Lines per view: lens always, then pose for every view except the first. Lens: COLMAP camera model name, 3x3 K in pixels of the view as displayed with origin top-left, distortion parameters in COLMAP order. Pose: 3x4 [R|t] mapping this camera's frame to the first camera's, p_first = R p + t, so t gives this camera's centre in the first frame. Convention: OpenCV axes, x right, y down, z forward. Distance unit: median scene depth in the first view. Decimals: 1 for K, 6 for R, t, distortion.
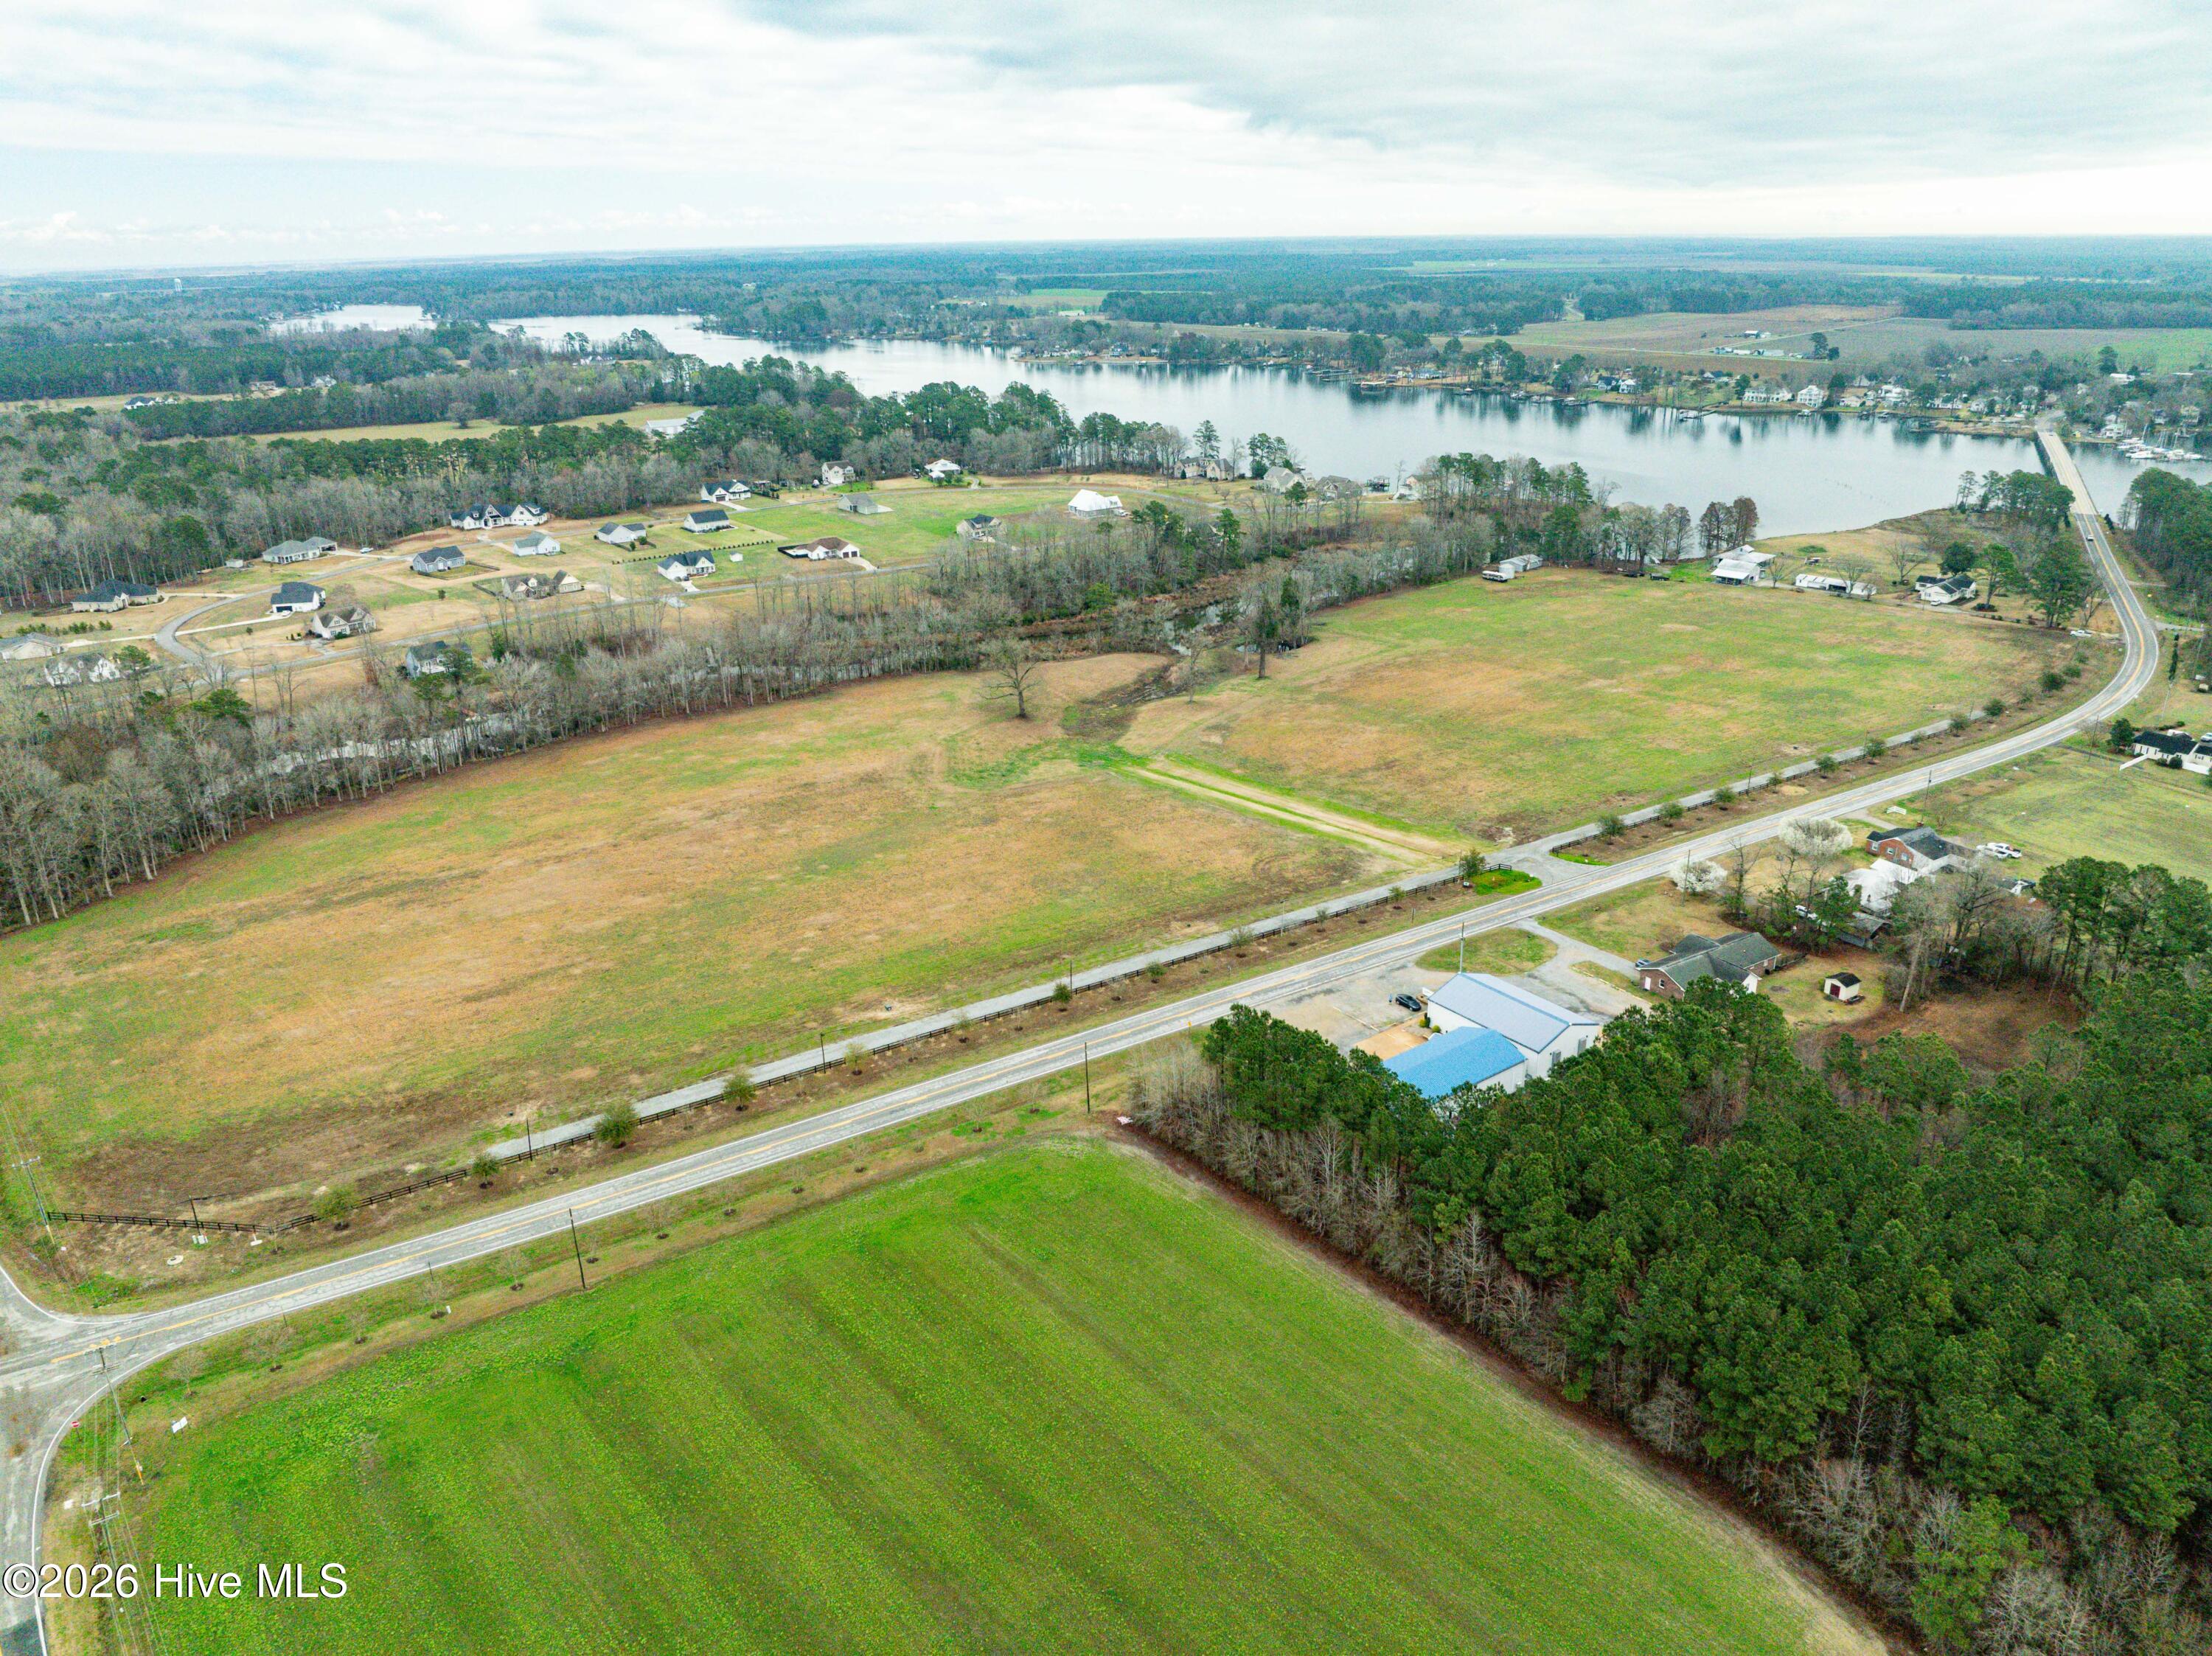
lens RADIAL K [[1538.1, 0, 1122.3], [0, 1538.1, 872.1], [0, 0, 1]] dist [-0.018479, -0.035964]
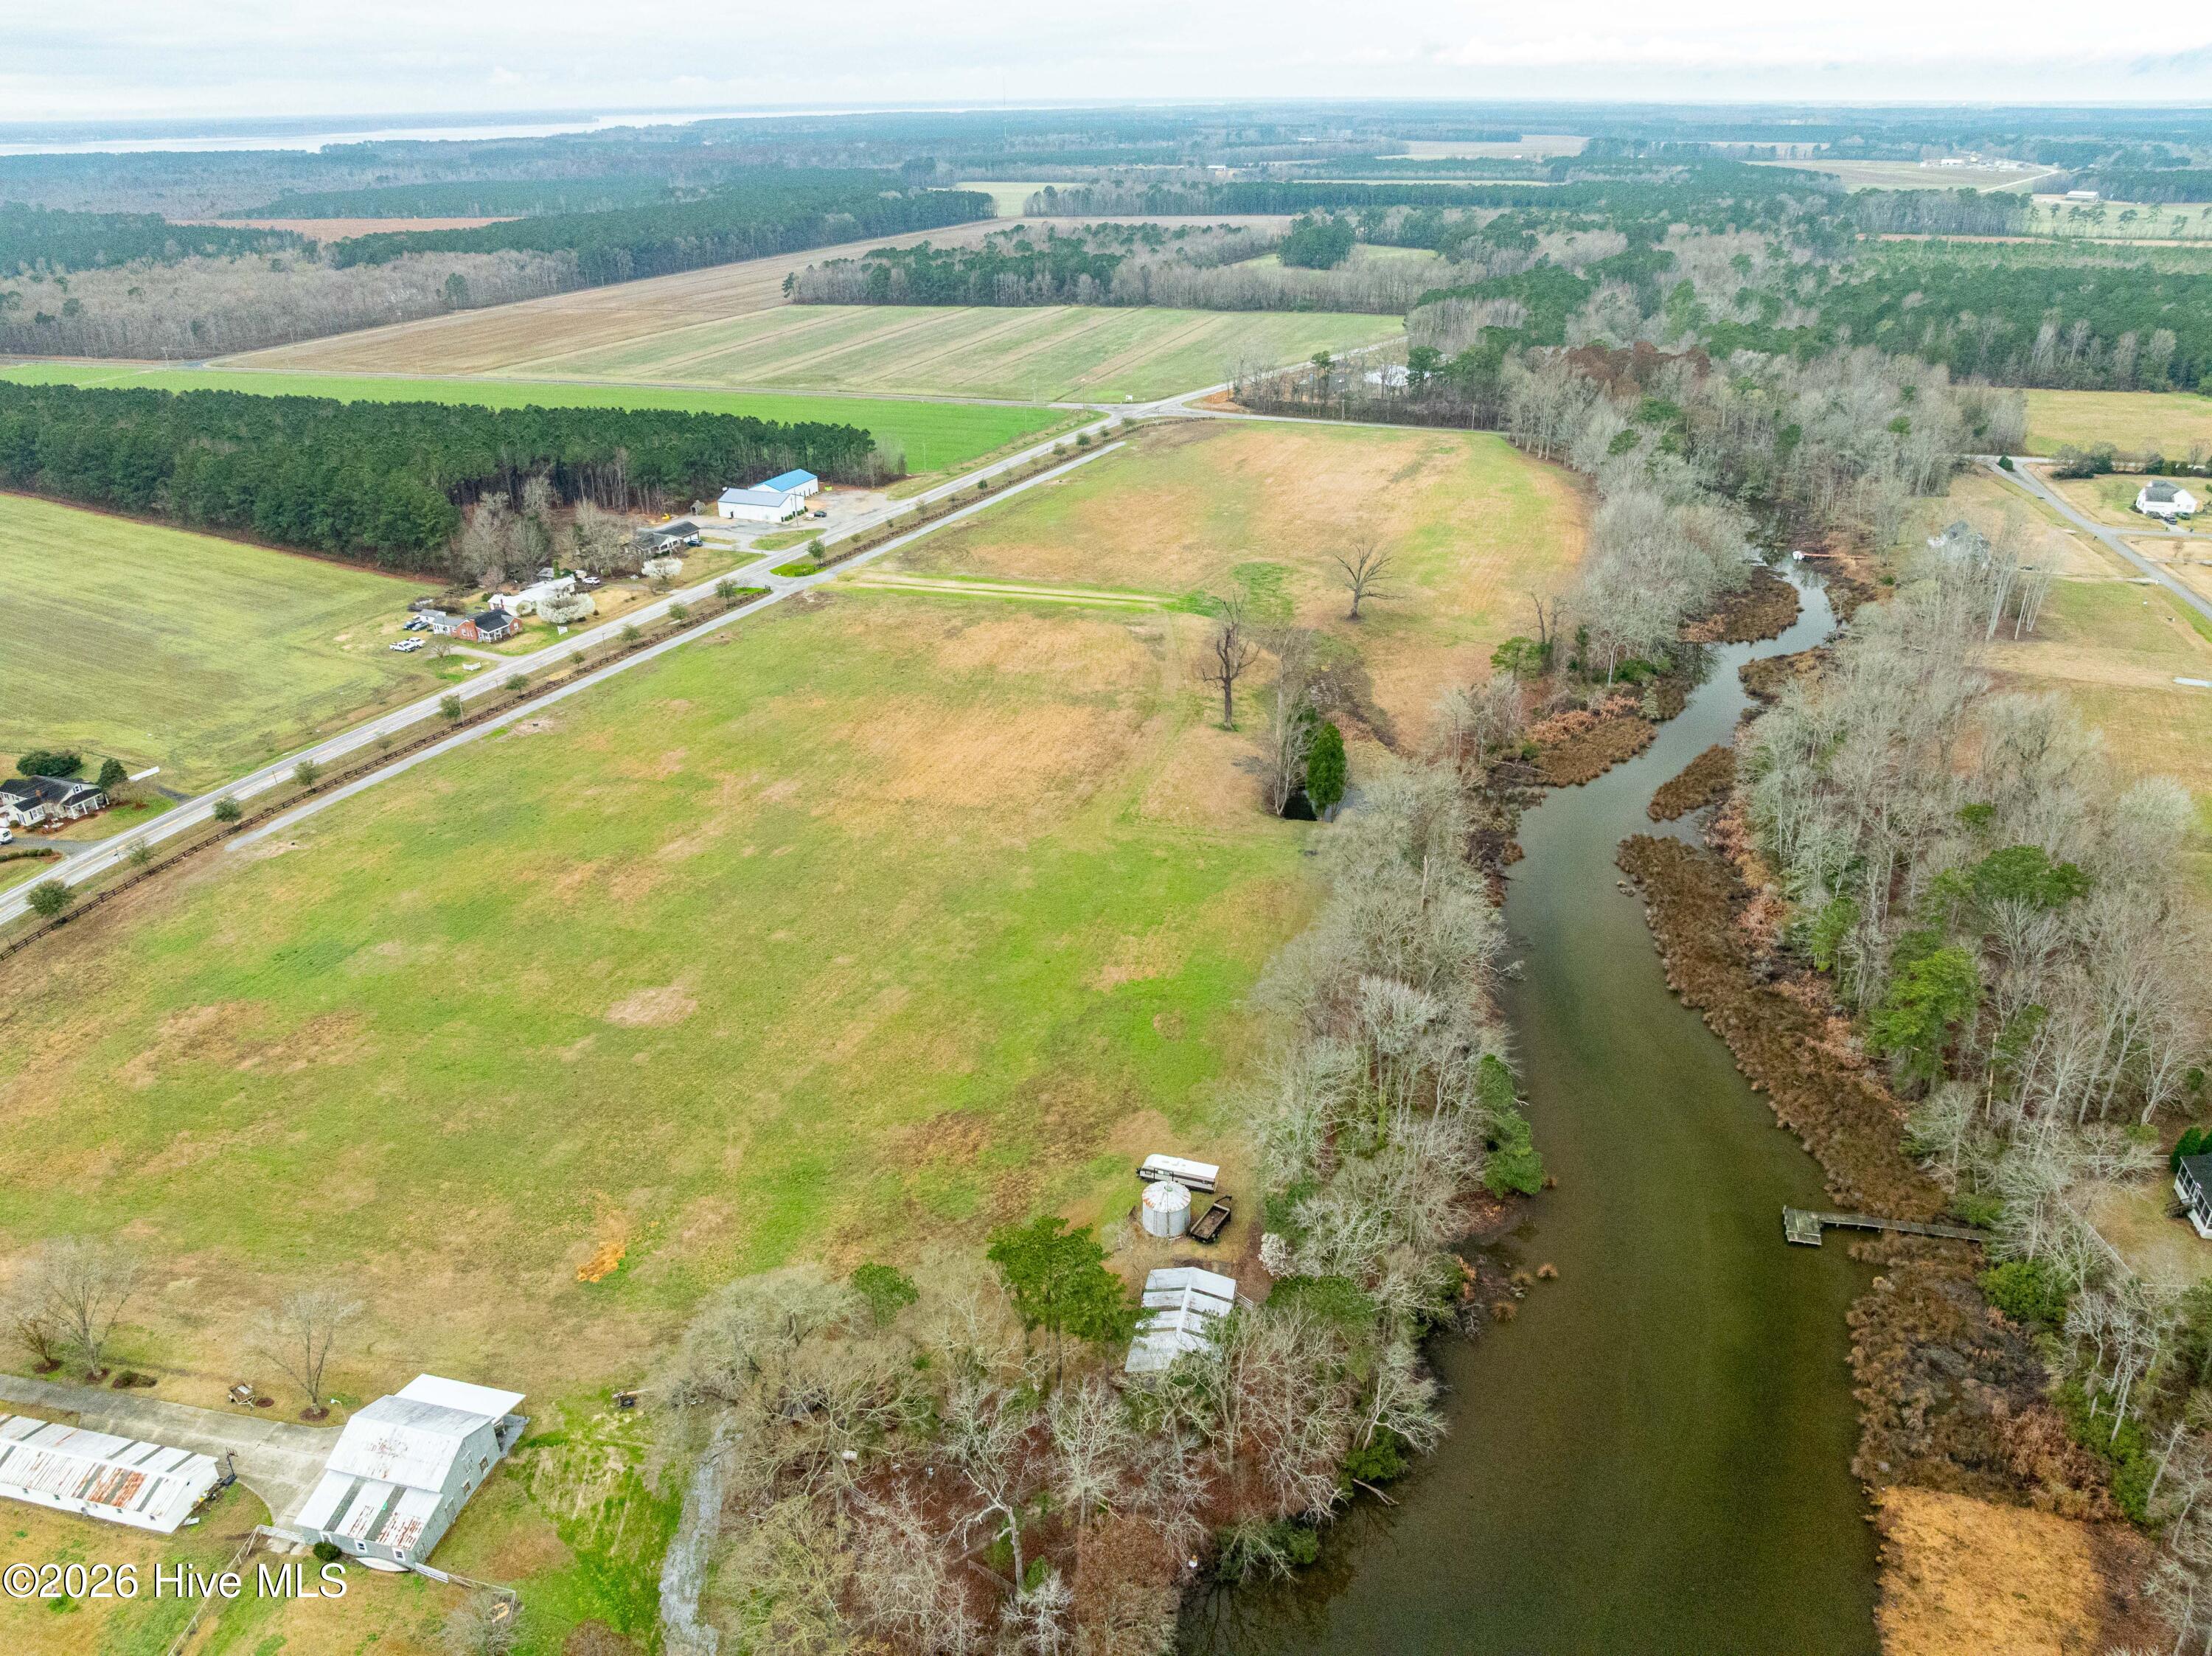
lens RADIAL K [[1505.9, 0, 1113.9], [0, 1505.9, 947.6], [0, 0, 1]] dist [-0.037970, 0.003453]
pose [[-0.849522, 0.282822, -0.445337, 0.557453], [-0.183853, 0.632515, 0.752411, -0.676188], [0.494480, 0.721067, -0.485337, 1.613515]]
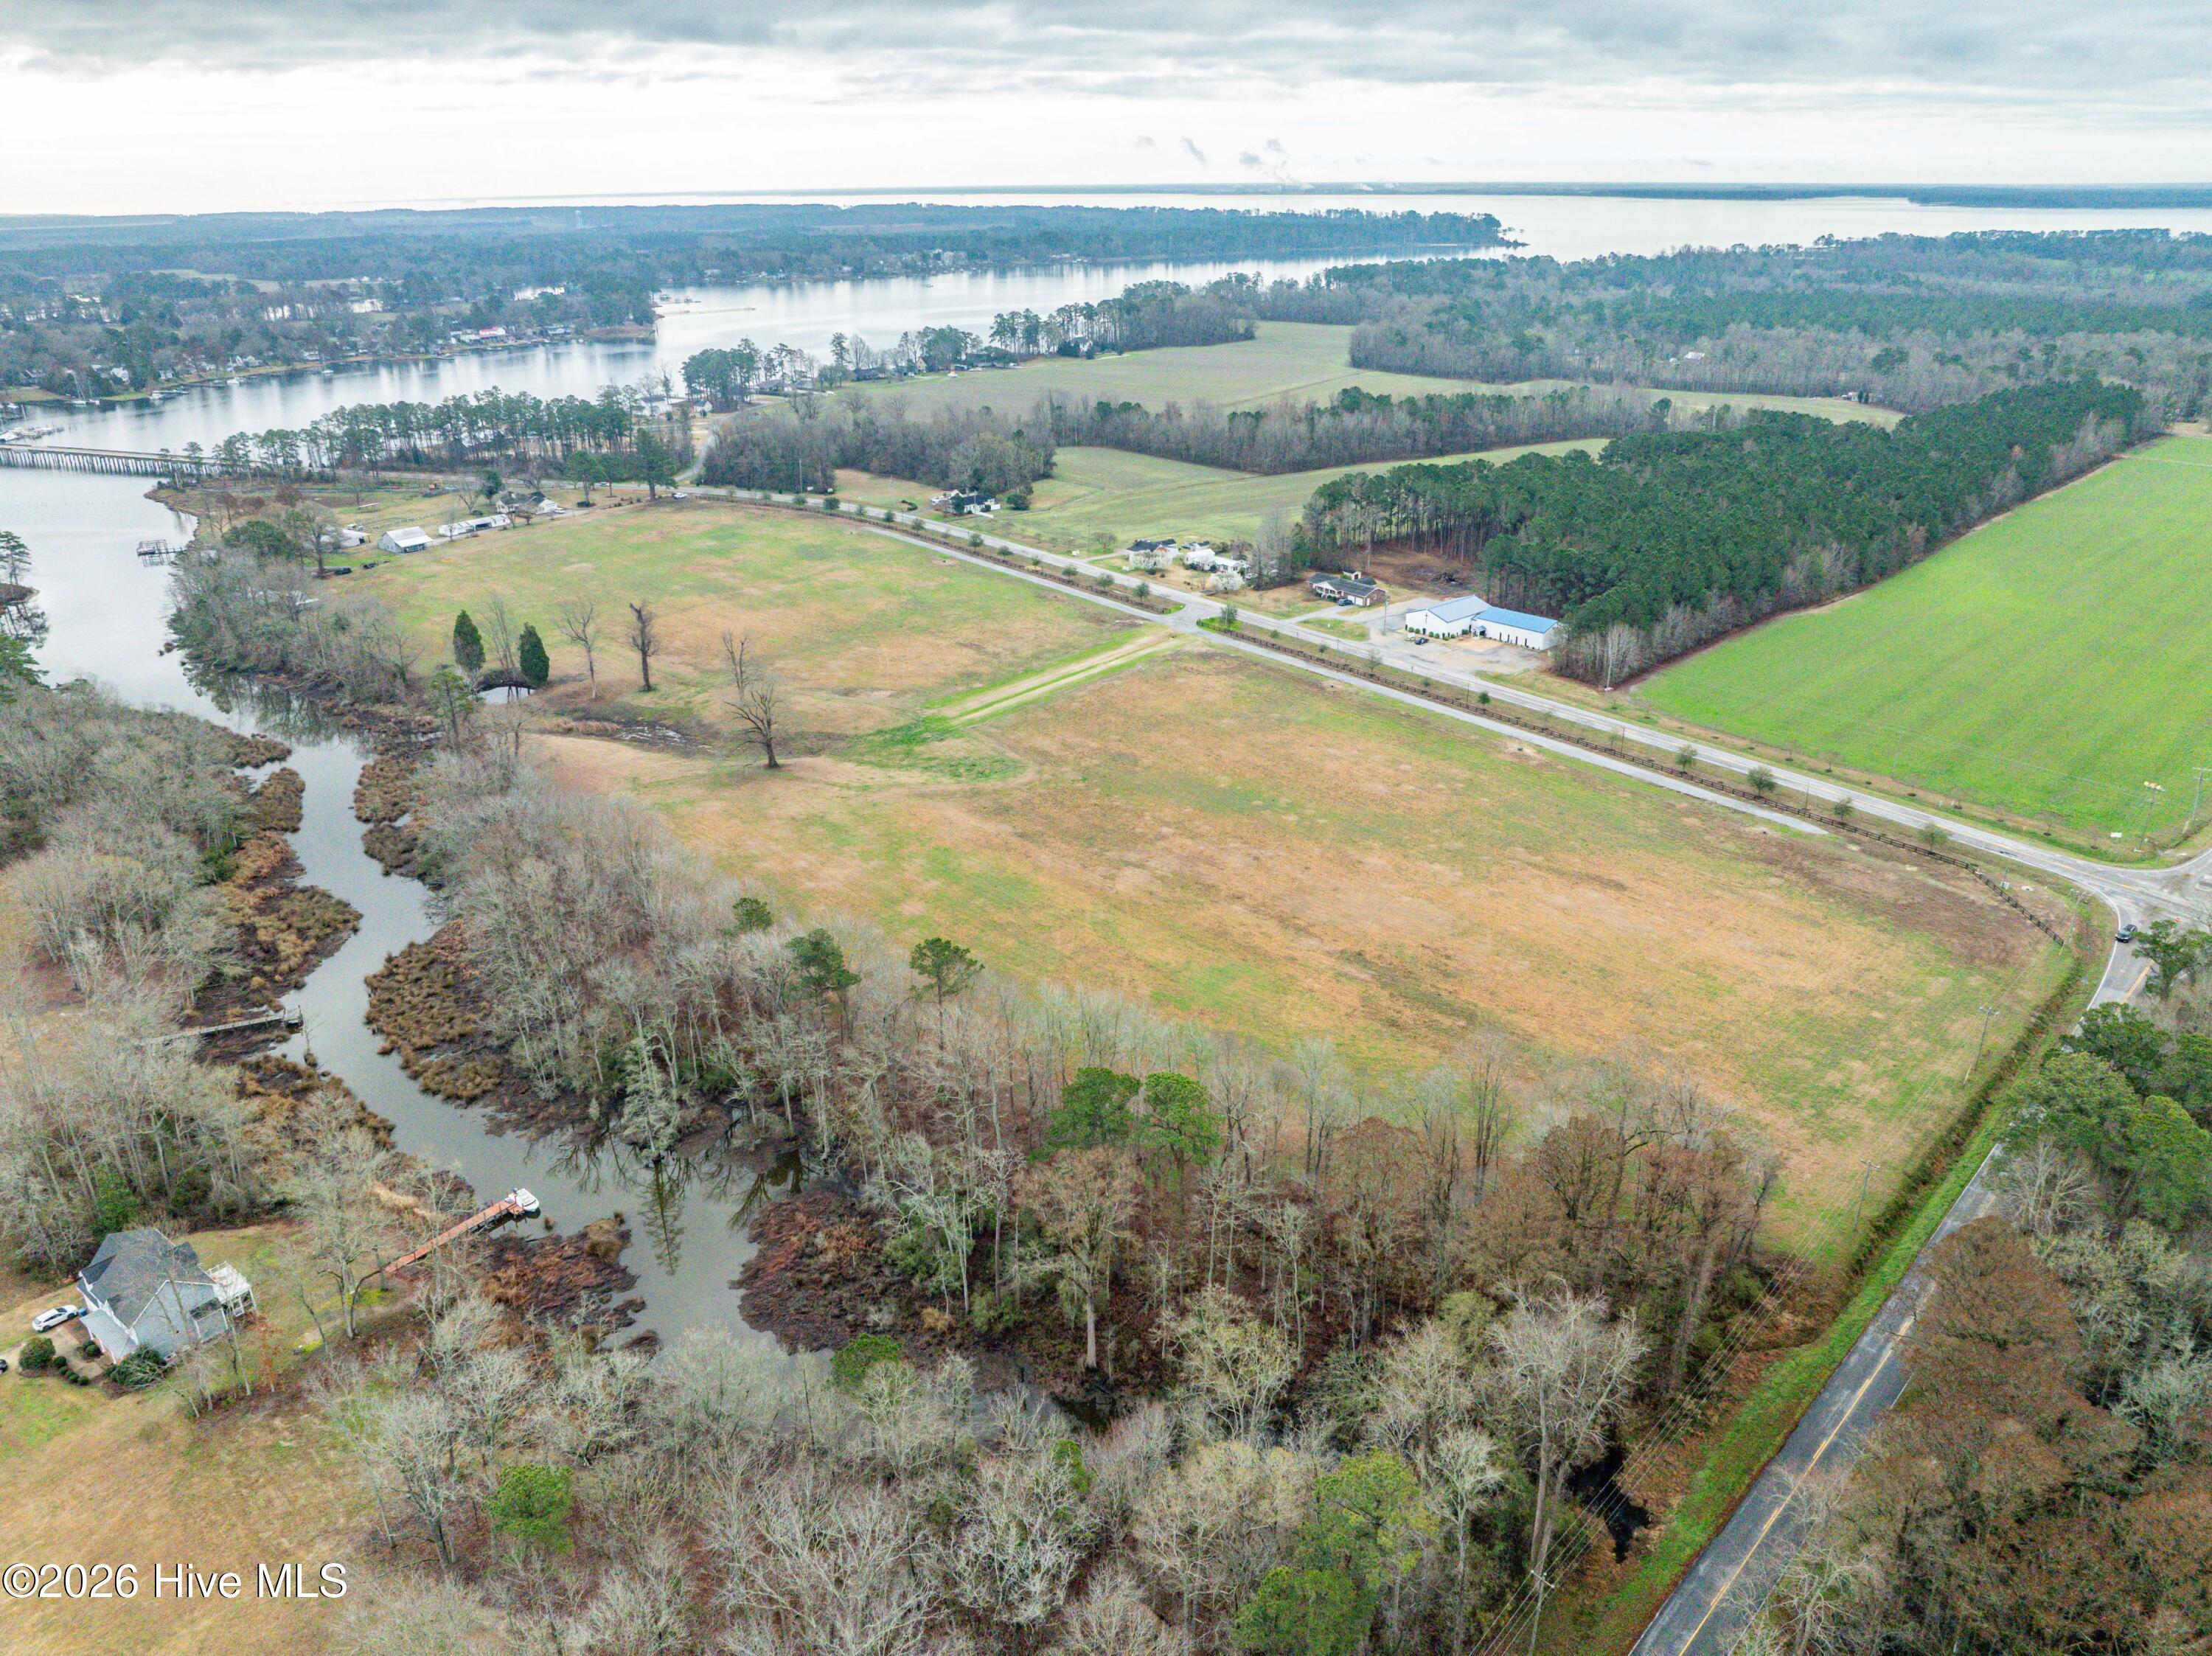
lens RADIAL K [[1545.1, 0, 1119.6], [0, 1545.1, 861.5], [0, 0, 1]] dist [-0.039451, 0.002367]
pose [[-0.096243, -0.392684, 0.914624, -0.925581], [0.396753, 0.827600, 0.397071, -0.336664], [-0.912866, 0.401095, 0.076148, 0.834539]]
